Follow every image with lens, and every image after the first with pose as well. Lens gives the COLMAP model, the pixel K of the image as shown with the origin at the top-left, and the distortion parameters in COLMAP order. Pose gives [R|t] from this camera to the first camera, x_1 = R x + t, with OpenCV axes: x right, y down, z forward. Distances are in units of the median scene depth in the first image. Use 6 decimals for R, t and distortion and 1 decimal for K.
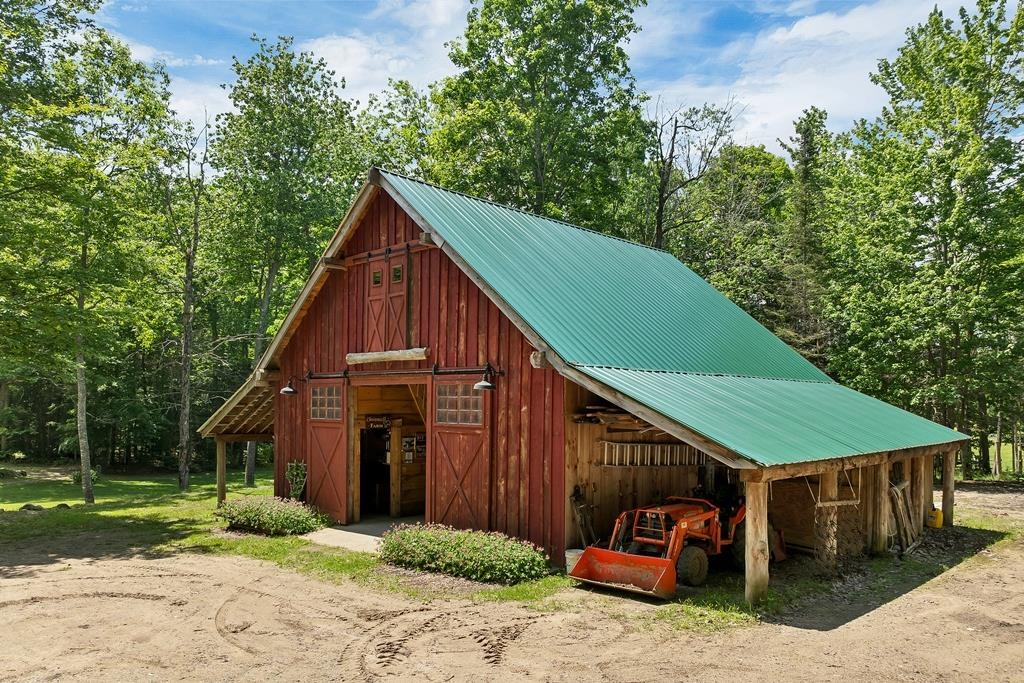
lens RADIAL K [[719.8, 0, 512.7], [0, 719.8, 340.9], [0, 0, 1]] dist [-0.027739, -0.000654]
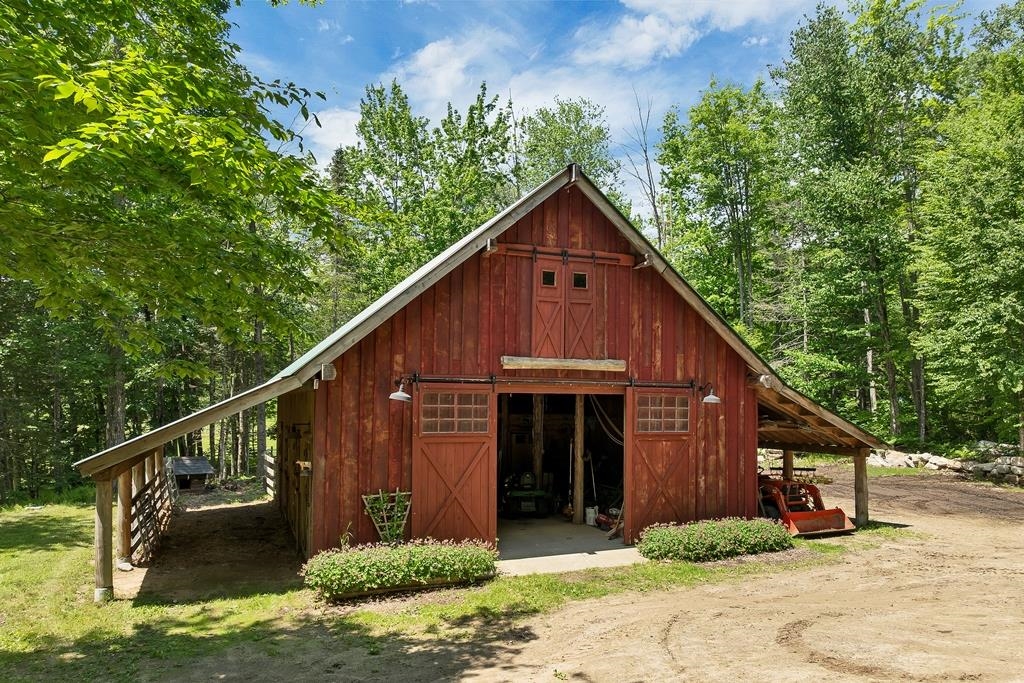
lens RADIAL K [[719.8, 0, 512.7], [0, 719.8, 343.8], [0, 0, 1]] dist [-0.027739, -0.000654]
pose [[0.435251, 0.070430, 0.897550, -1.181383], [-0.088010, 0.995489, -0.035436, 0.038150], [-0.895997, -0.063570, 0.439486, 0.716772]]
